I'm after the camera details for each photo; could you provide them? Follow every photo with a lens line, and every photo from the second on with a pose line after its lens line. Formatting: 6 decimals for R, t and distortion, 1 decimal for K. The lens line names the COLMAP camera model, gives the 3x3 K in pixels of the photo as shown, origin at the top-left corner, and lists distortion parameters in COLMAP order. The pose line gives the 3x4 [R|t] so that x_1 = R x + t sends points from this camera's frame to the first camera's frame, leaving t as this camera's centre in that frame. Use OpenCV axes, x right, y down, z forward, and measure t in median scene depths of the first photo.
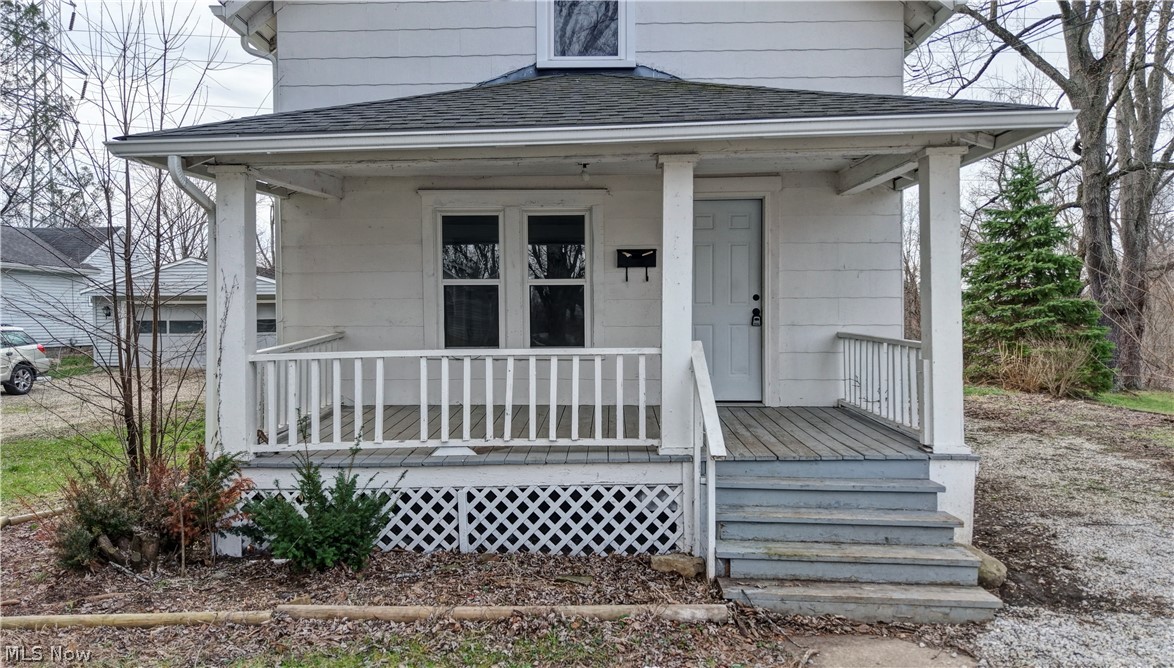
lens RADIAL K [[789.7, 0, 587.0], [0, 789.7, 334.0], [0, 0, 1]] dist [0.044120, -0.058316]
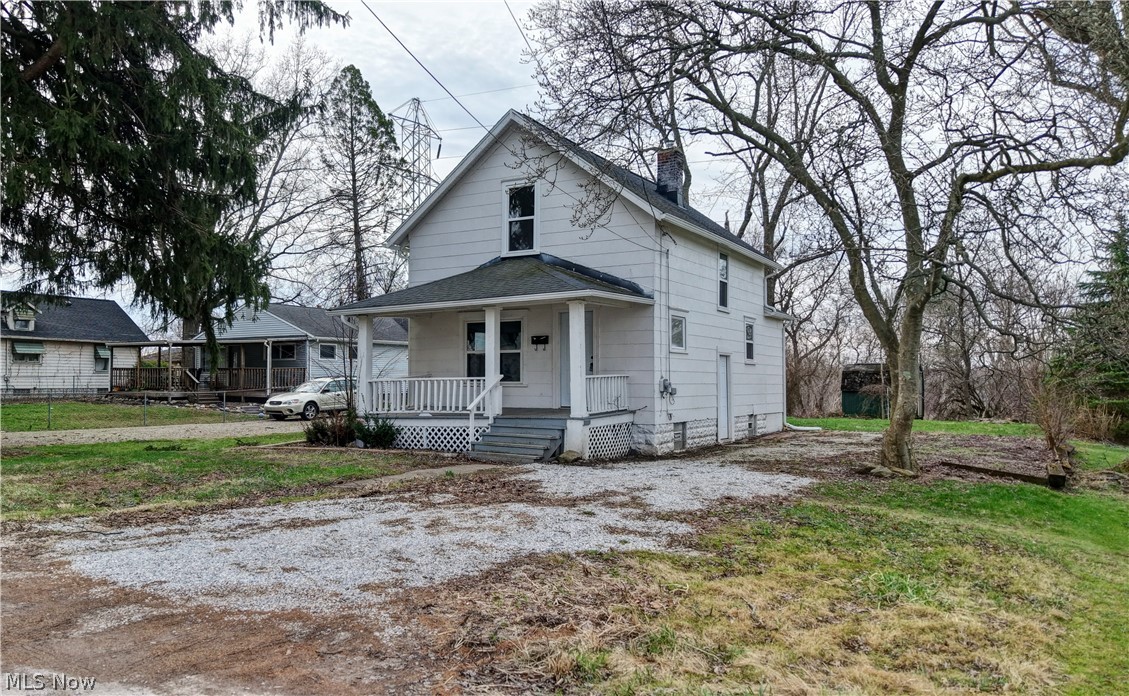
lens RADIAL K [[835.3, 0, 561.7], [0, 835.3, 364.8], [0, 0, 1]] dist [-0.000437, -0.001219]
pose [[0.894289, -0.008157, -0.447415, 1.626385], [-0.007941, 0.999387, -0.034092, 0.071135], [0.447419, 0.034041, 0.893676, -1.464370]]
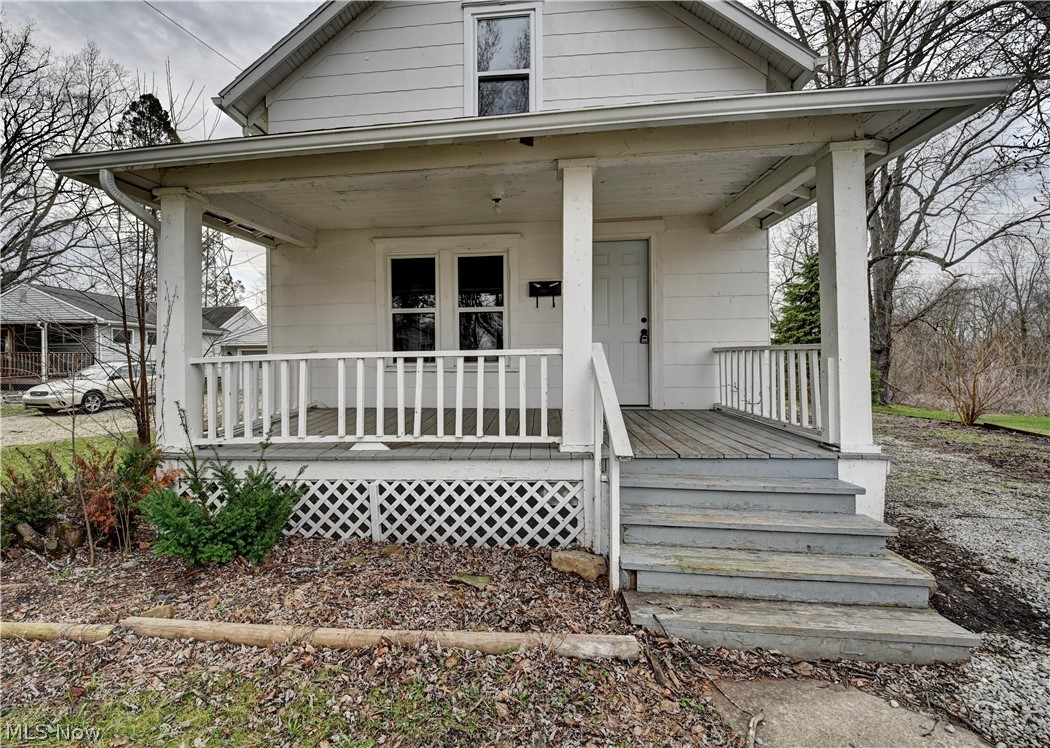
lens RADIAL K [[459.5, 0, 491.9], [0, 459.5, 370.1], [0, 0, 1]] dist [0.000094, -0.007171]
pose [[0.997037, -0.003661, -0.076842, 0.048965], [0.003061, 0.999964, -0.007922, 0.051080], [0.076868, 0.007664, 0.997012, 0.396334]]
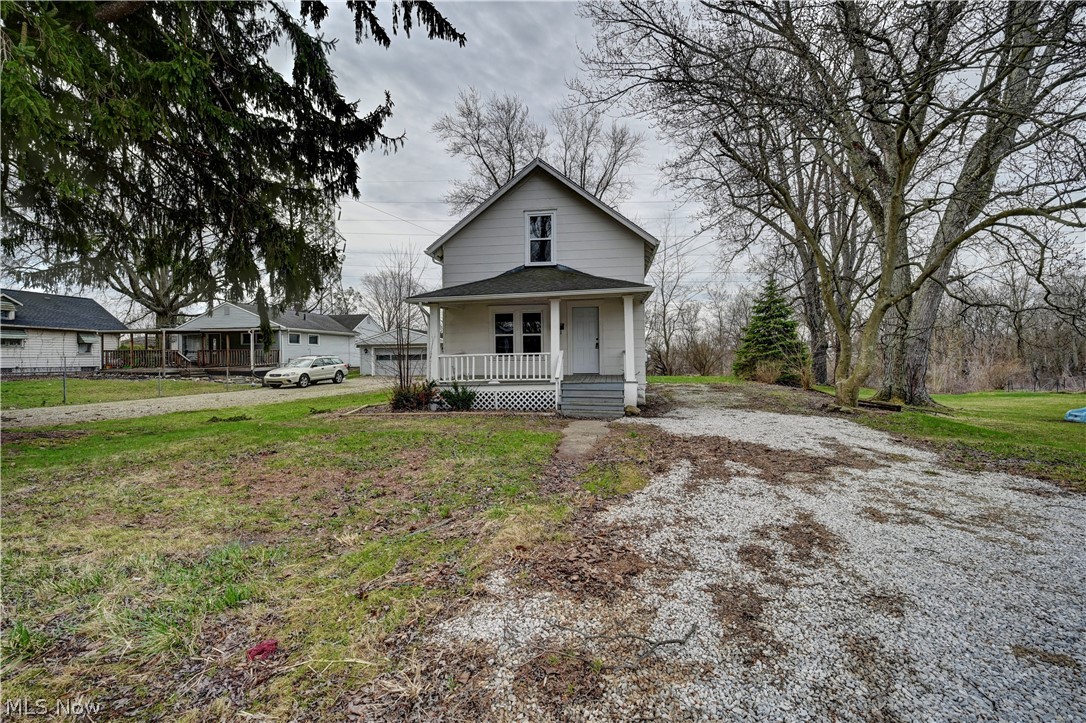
lens RADIAL K [[430.4, 0, 564.4], [0, 430.4, 361.0], [0, 0, 1]] dist [-0.021660, -0.000070]
pose [[0.997298, -0.007020, -0.073124, 0.298467], [0.006331, 0.999933, -0.009647, 0.075410], [0.073187, 0.009158, 0.997276, -0.934118]]
